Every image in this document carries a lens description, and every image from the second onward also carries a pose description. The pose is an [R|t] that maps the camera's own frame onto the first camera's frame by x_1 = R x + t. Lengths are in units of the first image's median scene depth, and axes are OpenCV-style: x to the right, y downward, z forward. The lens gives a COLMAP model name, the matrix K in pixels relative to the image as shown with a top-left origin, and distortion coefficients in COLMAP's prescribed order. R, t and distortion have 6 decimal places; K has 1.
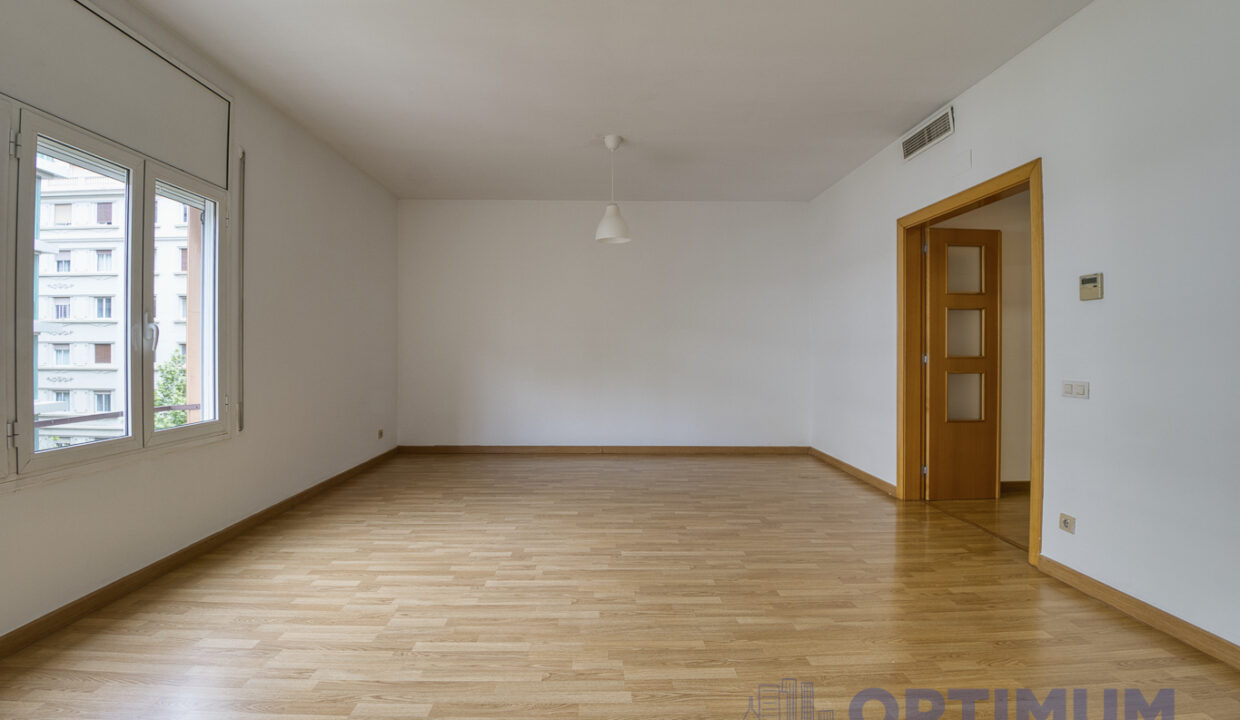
lens RADIAL K [[568.8, 0, 622.3], [0, 568.8, 350.2], [0, 0, 1]] dist [-0.017876, -0.004901]
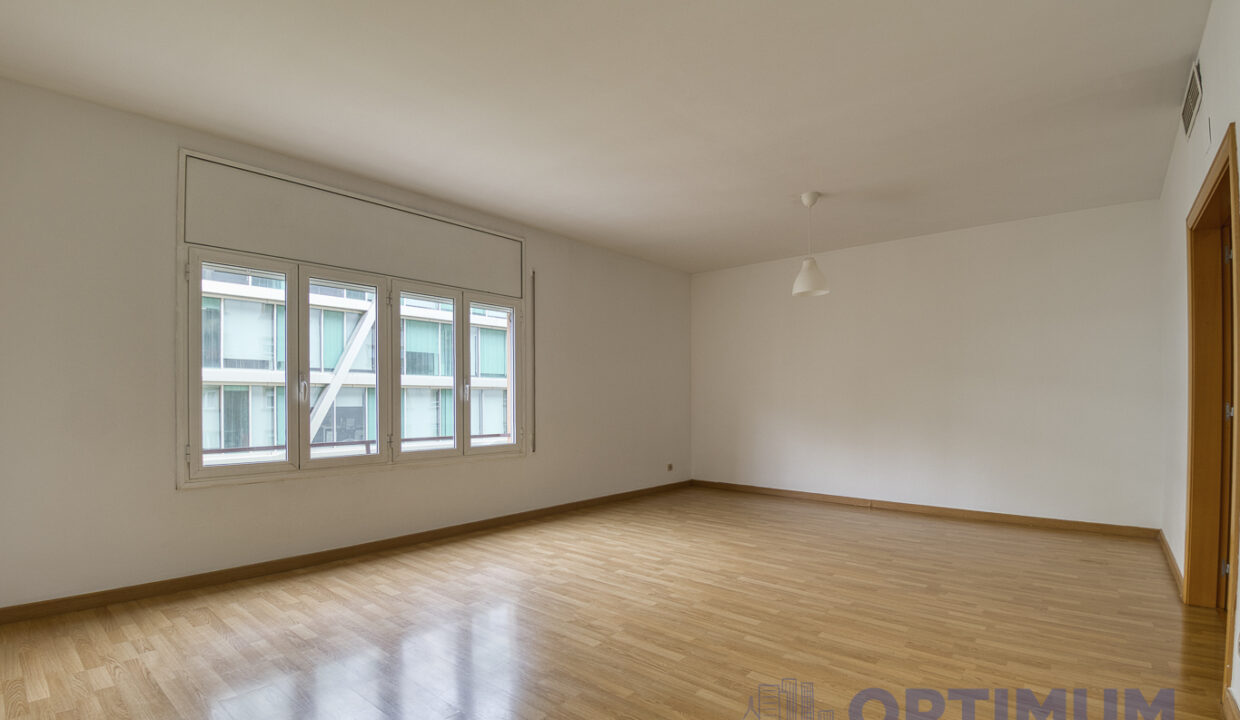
lens RADIAL K [[568.8, 0, 613.9], [0, 568.8, 405.2], [0, 0, 1]] dist [-0.017876, -0.004901]
pose [[0.741984, 0.004691, -0.670401, 0.562944], [0.000248, 0.999974, 0.007271, 0.003905], [0.670417, -0.005561, 0.741964, -0.010914]]
